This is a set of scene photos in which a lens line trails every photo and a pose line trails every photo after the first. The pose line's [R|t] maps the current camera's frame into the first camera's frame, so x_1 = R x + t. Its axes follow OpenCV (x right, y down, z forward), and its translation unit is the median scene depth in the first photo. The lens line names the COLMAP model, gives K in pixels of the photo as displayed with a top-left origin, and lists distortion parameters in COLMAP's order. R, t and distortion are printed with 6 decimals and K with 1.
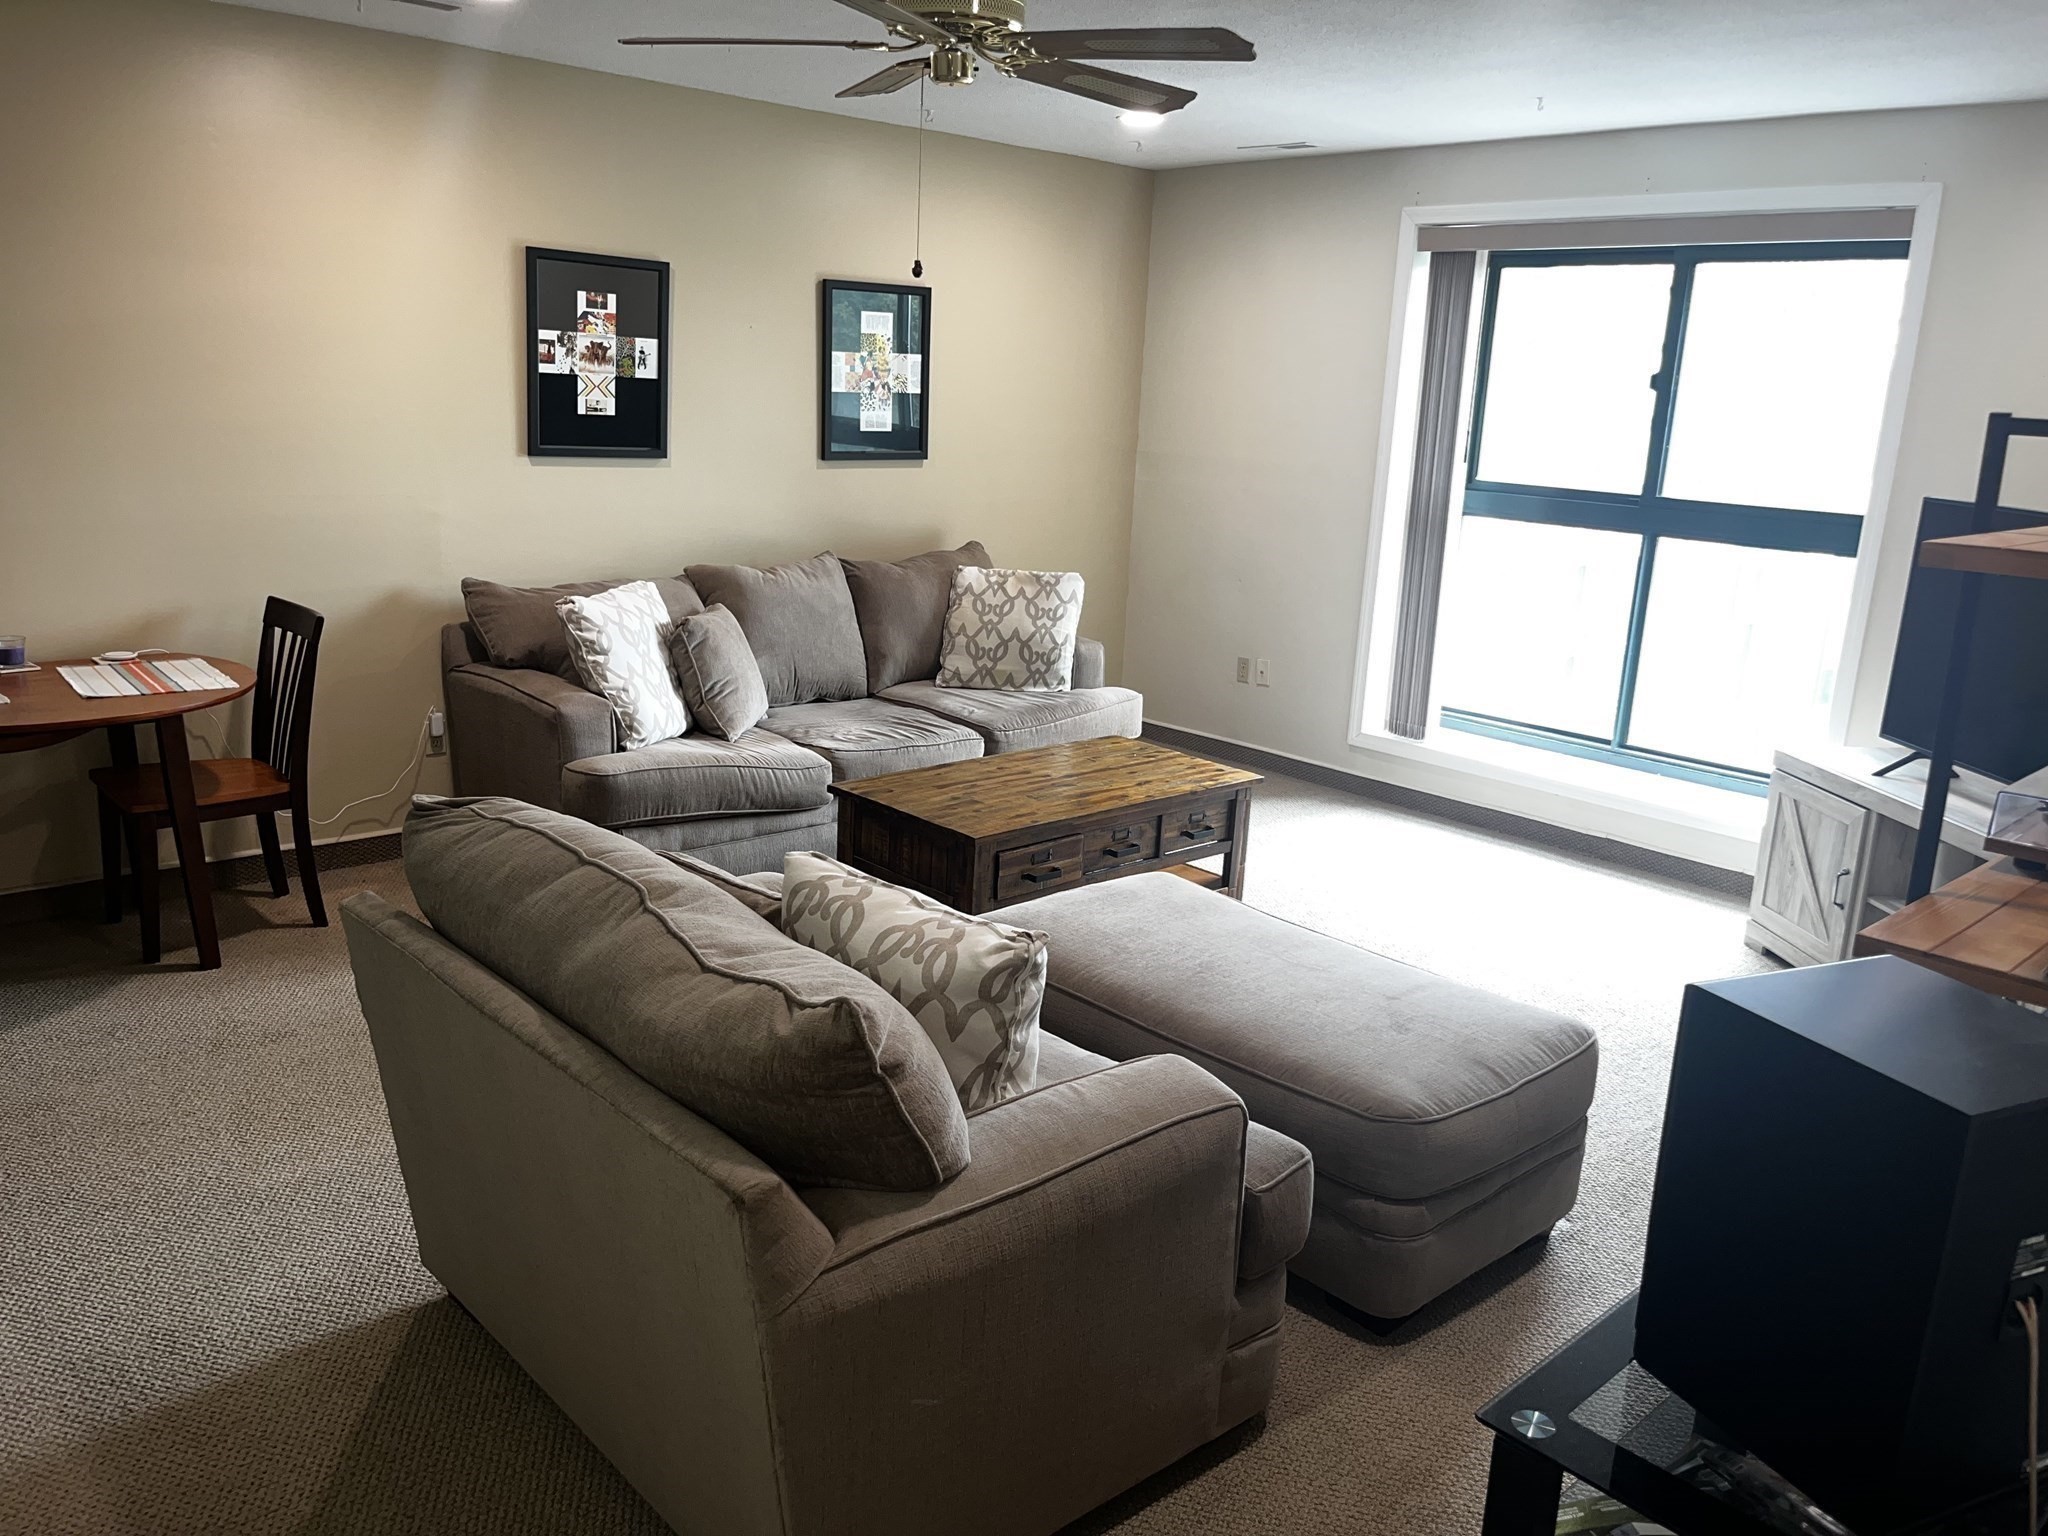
lens RADIAL K [[1560.4, 0, 1025.8], [0, 1560.4, 728.1], [0, 0, 1]] dist [0.049236, -0.068165]
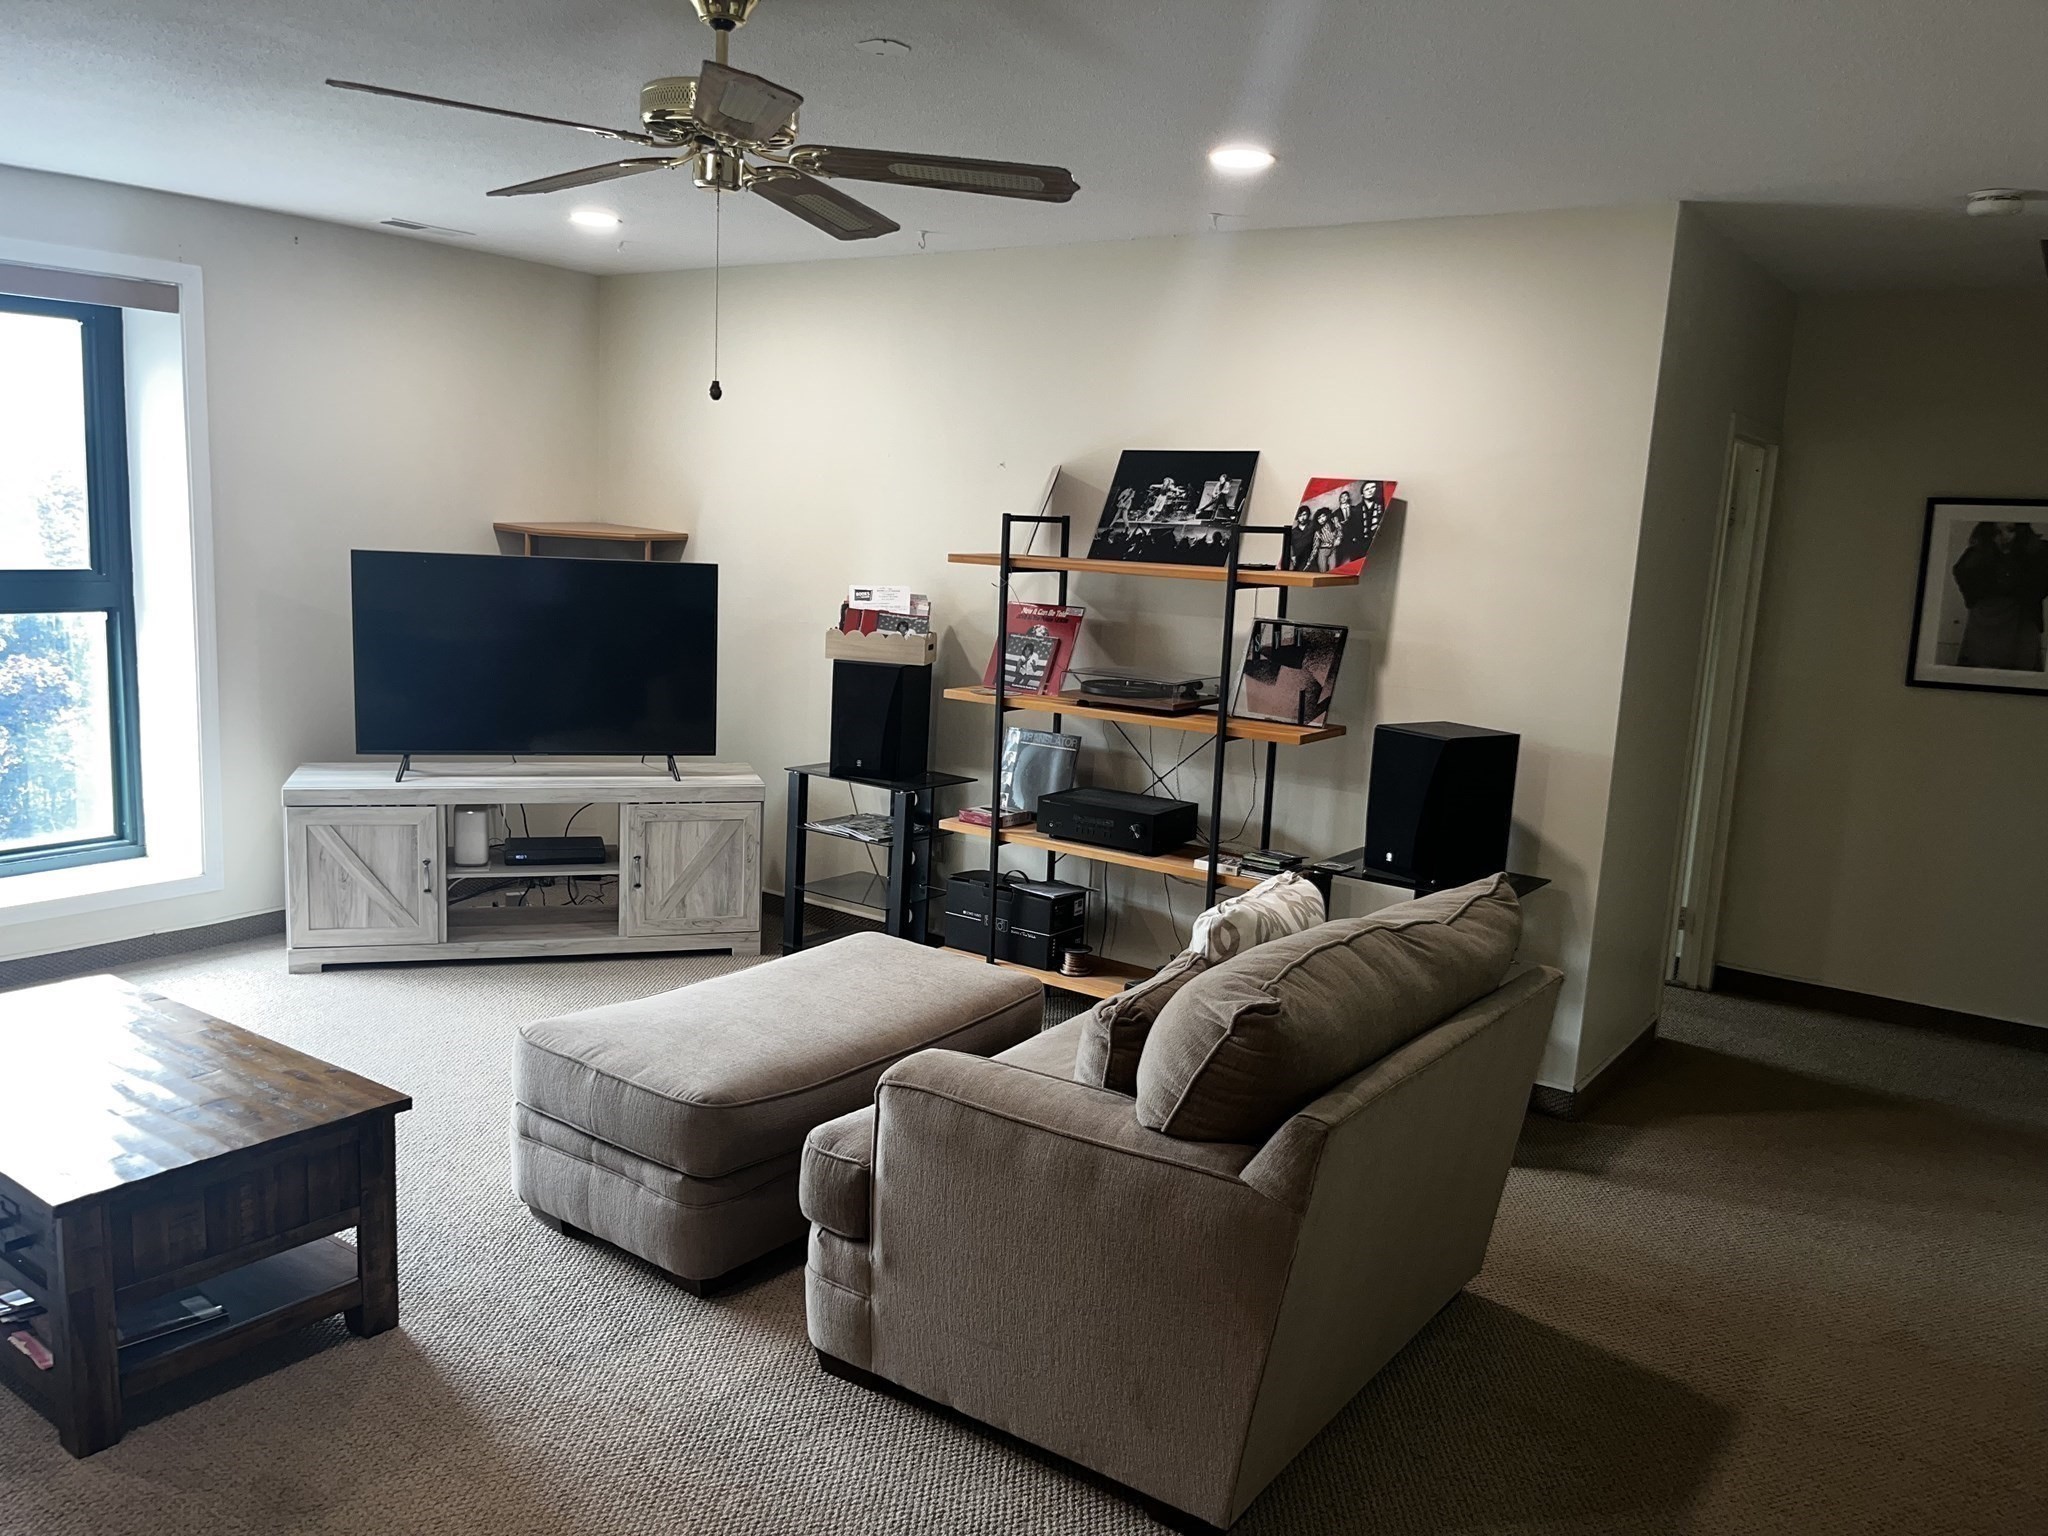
lens RADIAL K [[1550.0, 0, 1019.2], [0, 1550.0, 792.1], [0, 0, 1]] dist [0.063007, -0.093078]
pose [[-0.189641, -0.224864, 0.955758, -0.532828], [0.159328, 0.953472, 0.255940, -0.148204], [-0.968840, 0.200816, -0.144990, 0.542624]]
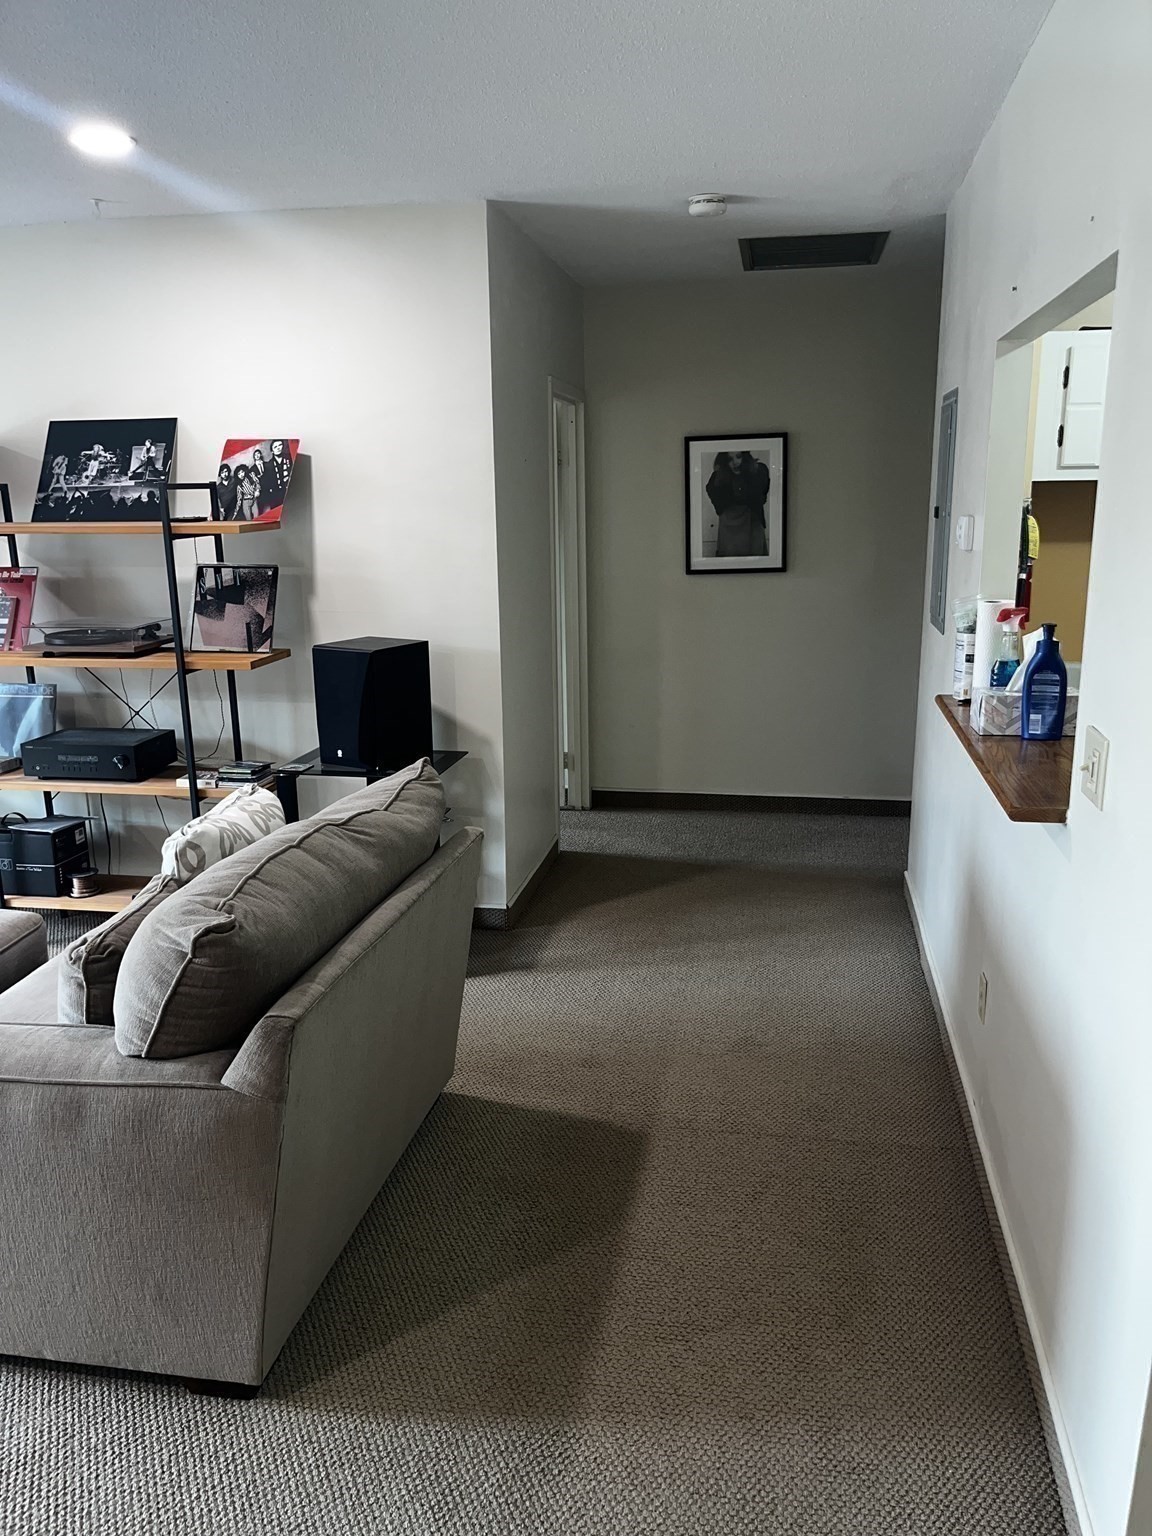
lens RADIAL K [[1170.3, 0, 580.4], [0, 1170.3, 776.2], [0, 0, 1]] dist [0.049236, -0.068165]
pose [[-0.588361, -0.228464, 0.775652, -0.475892], [0.163953, 0.905623, 0.391110, -0.131455], [-0.791802, 0.357284, -0.495376, 0.501341]]
